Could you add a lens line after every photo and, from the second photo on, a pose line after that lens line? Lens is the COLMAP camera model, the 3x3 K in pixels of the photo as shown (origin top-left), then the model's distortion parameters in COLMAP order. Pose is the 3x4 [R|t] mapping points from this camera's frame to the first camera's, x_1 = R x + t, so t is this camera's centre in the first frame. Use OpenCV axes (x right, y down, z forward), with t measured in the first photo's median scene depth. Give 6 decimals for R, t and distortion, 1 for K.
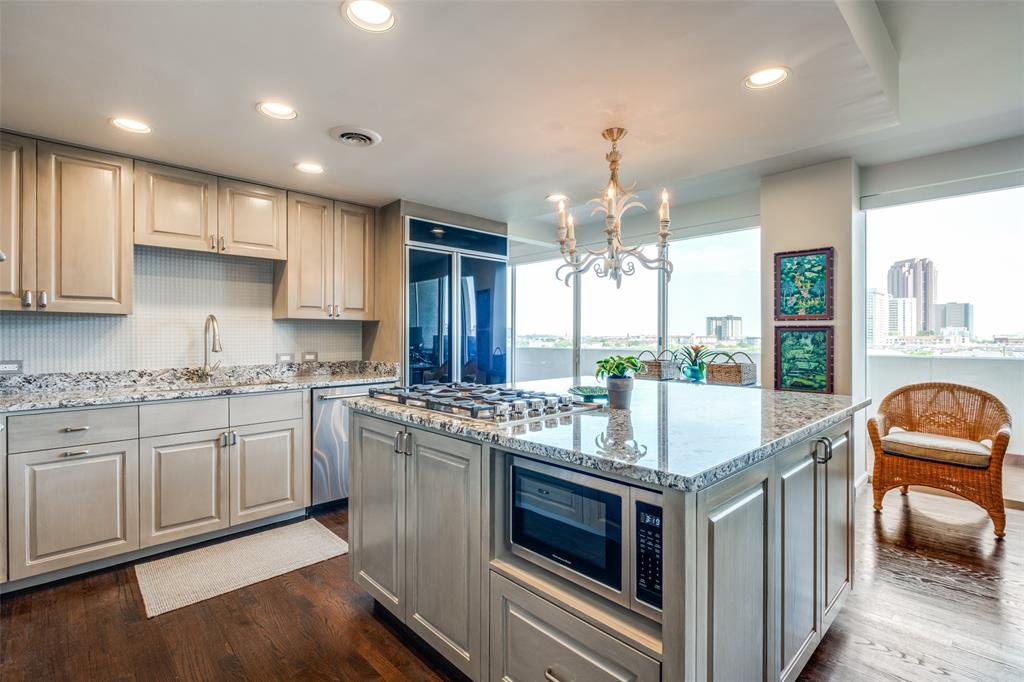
lens RADIAL K [[459.9, 0, 500.2], [0, 459.9, 337.5], [0, 0, 1]] dist [0.003532, 0.000162]
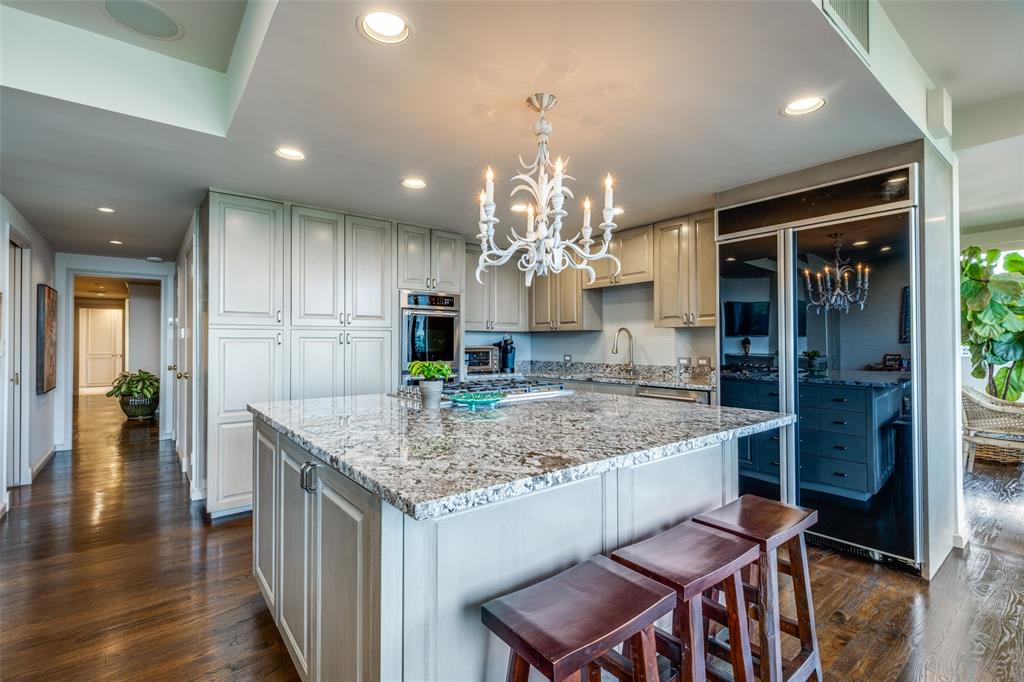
lens RADIAL K [[459.9, 0, 500.2], [0, 459.9, 337.5], [0, 0, 1]] dist [0.003532, 0.000162]
pose [[-0.087982, -0.015282, -0.996005, 0.351793], [-0.002814, 0.999882, -0.015093, 0.001691], [0.996118, 0.001474, -0.088014, 0.310518]]
